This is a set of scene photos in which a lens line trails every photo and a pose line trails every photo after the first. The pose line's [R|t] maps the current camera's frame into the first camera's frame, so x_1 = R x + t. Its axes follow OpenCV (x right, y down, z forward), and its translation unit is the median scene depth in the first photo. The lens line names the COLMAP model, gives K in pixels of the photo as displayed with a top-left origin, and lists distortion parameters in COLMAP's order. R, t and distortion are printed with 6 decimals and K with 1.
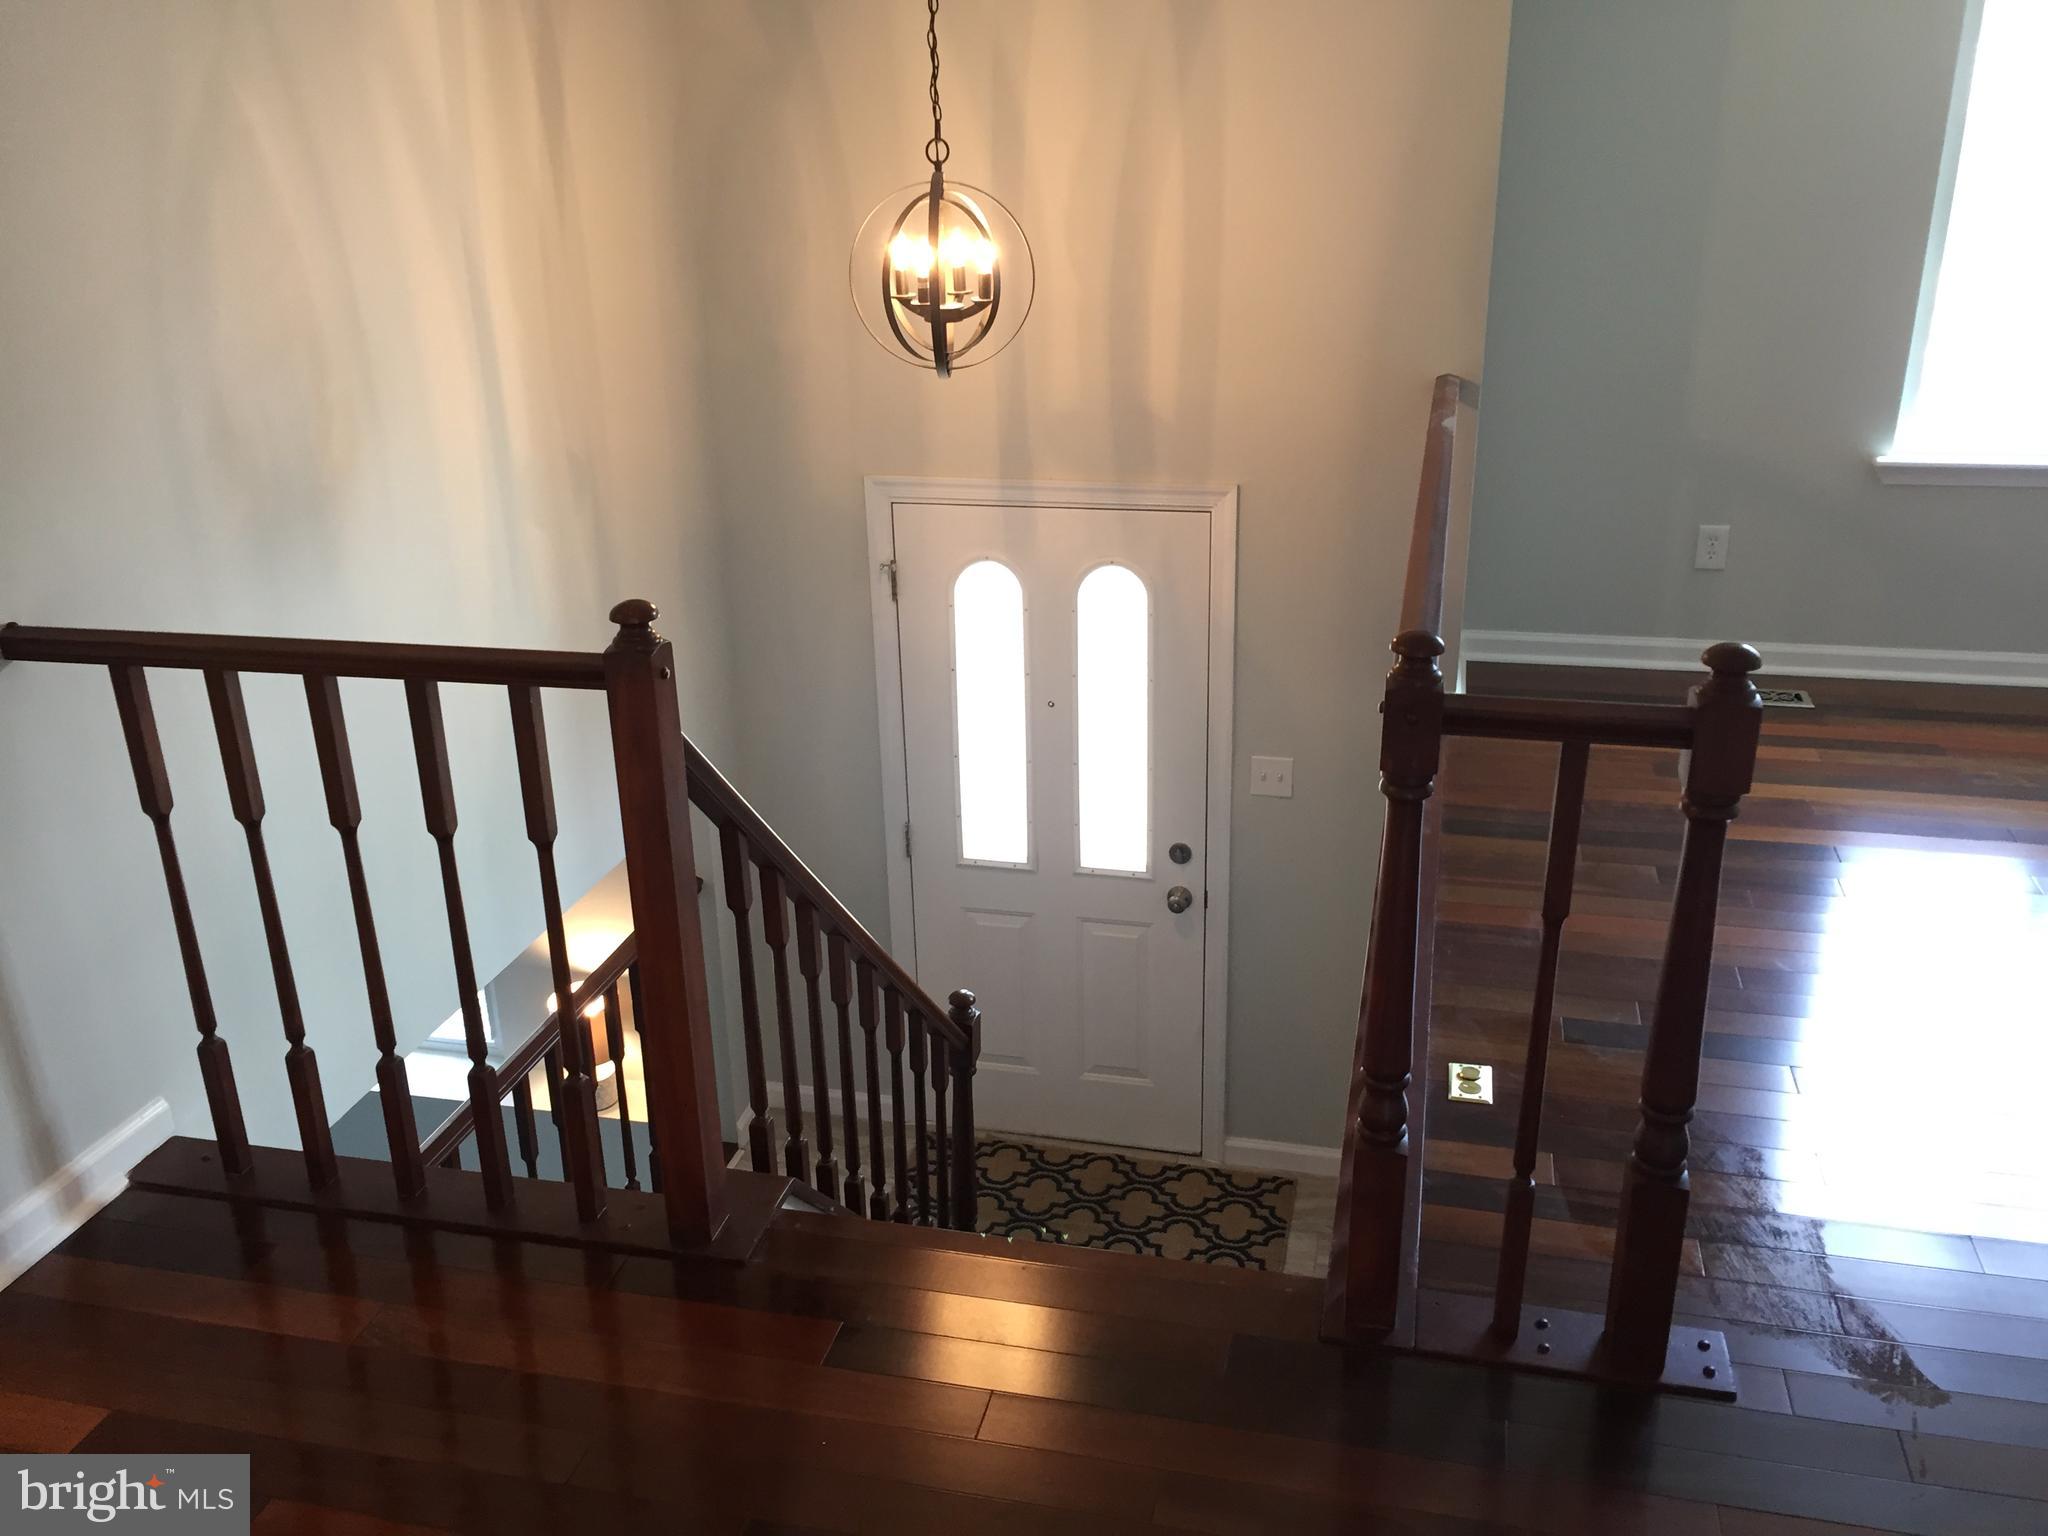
lens RADIAL K [[1768.1, 0, 1019.4], [0, 1768.1, 756.5], [0, 0, 1]] dist [0.095004, -0.116279]
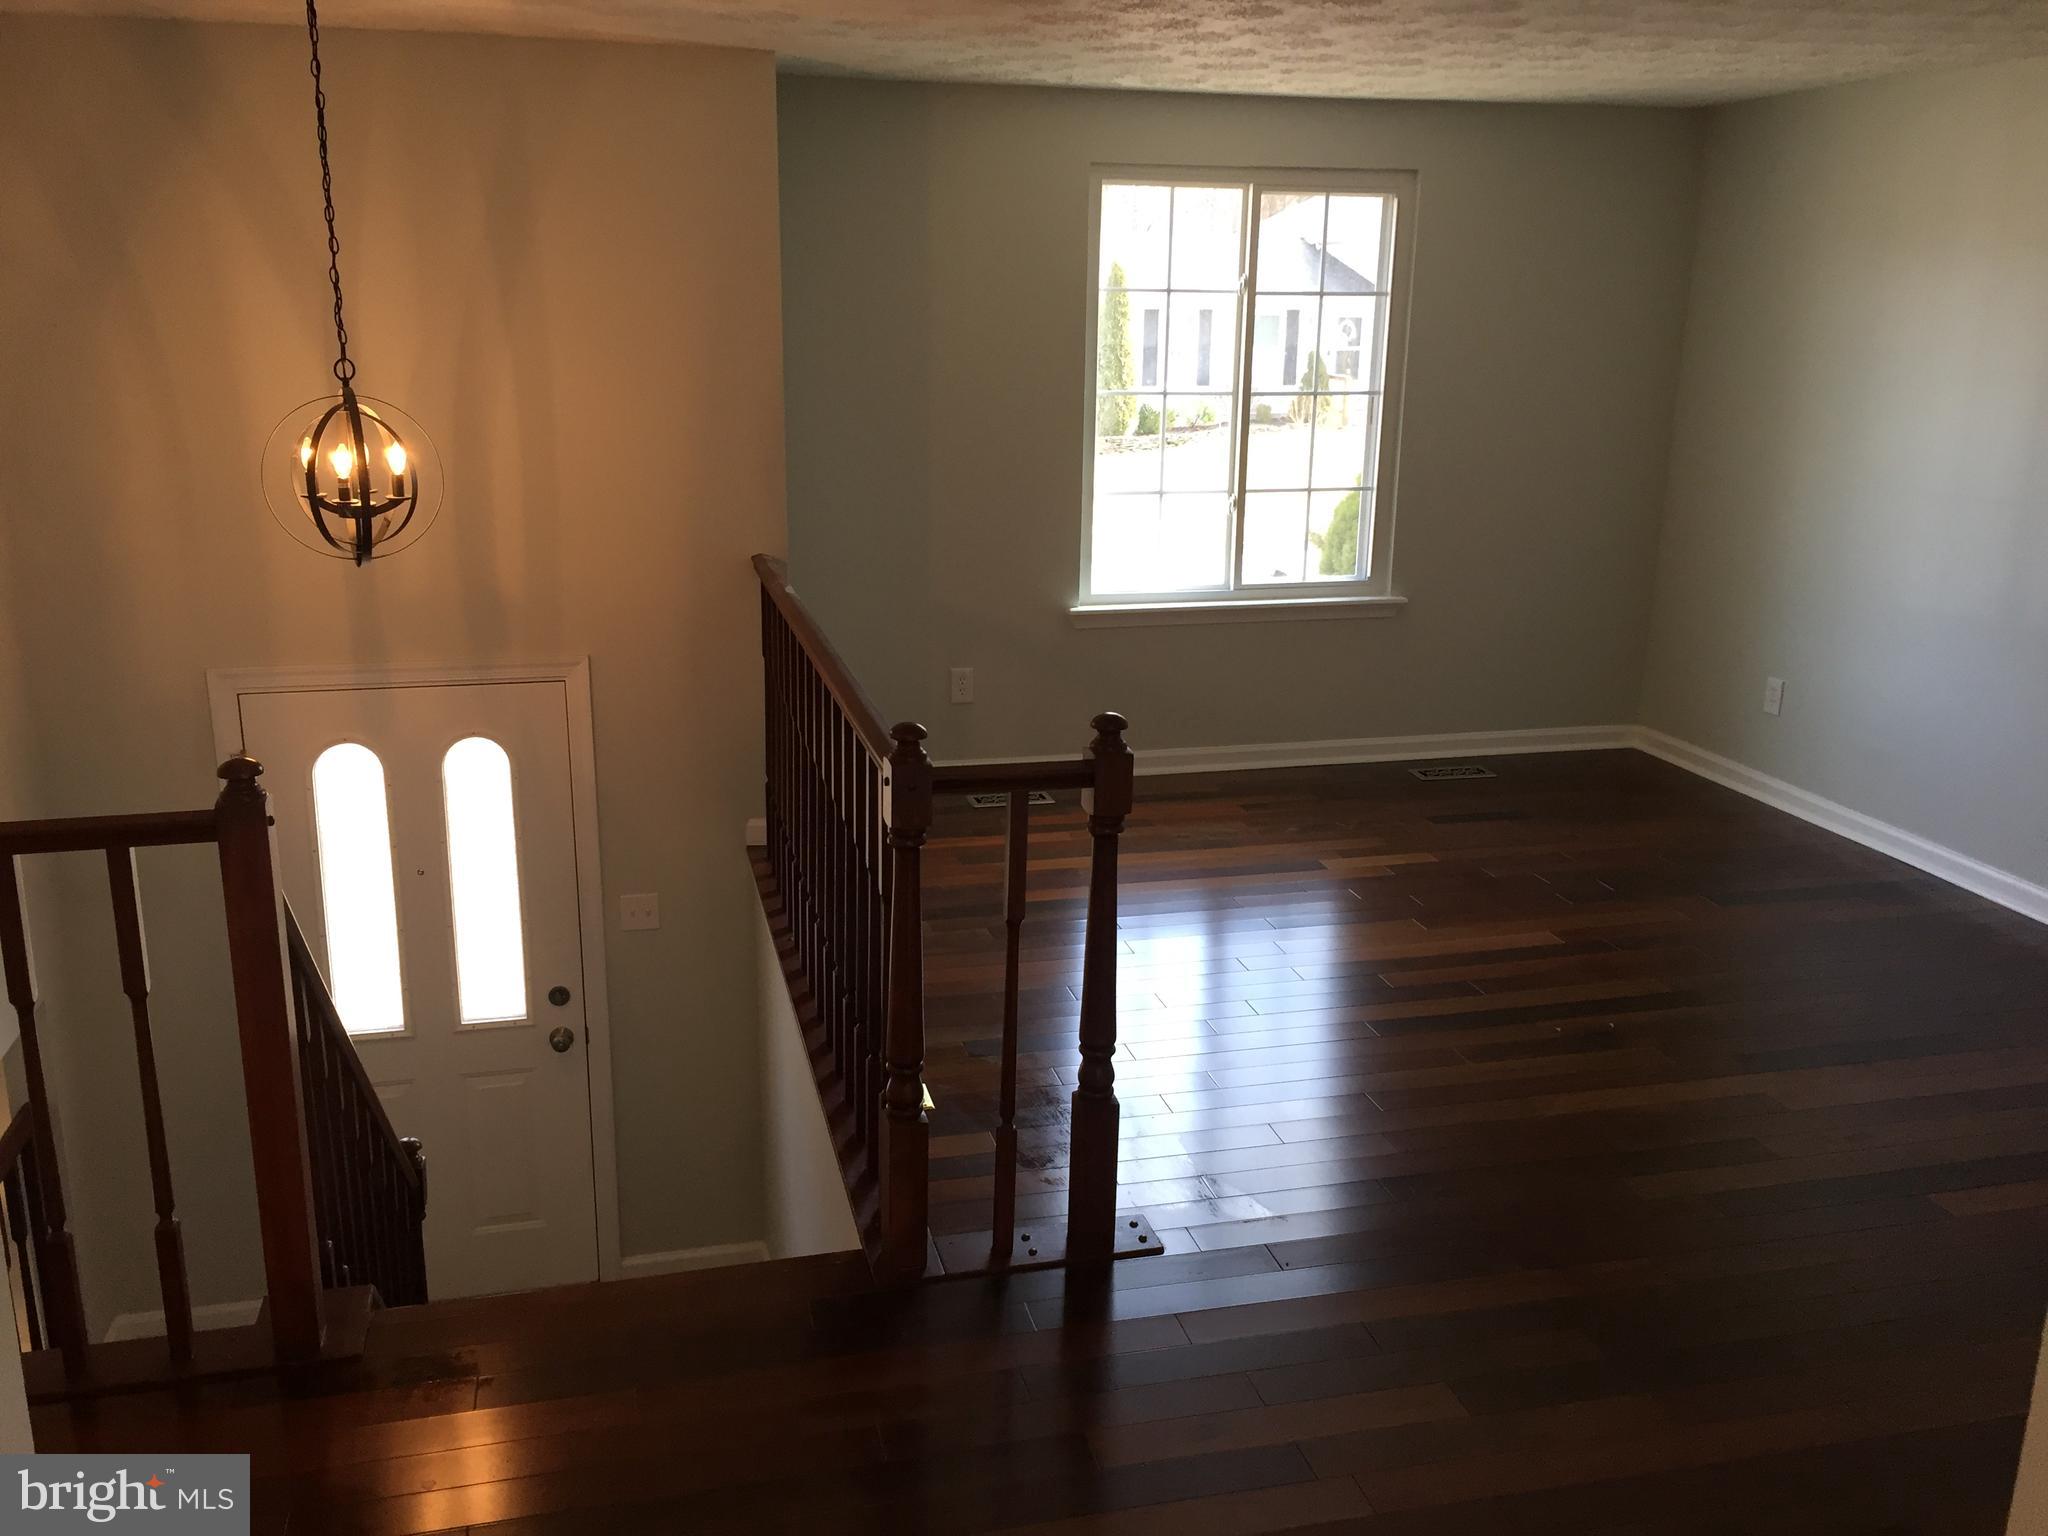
lens RADIAL K [[1768.1, 0, 1019.4], [0, 1768.1, 756.5], [0, 0, 1]] dist [0.095004, -0.116279]
pose [[0.889326, -0.086652, 0.448989, -0.147690], [0.134314, 0.988070, -0.075348, 0.032746], [-0.437103, 0.127315, 0.890355, -0.119839]]
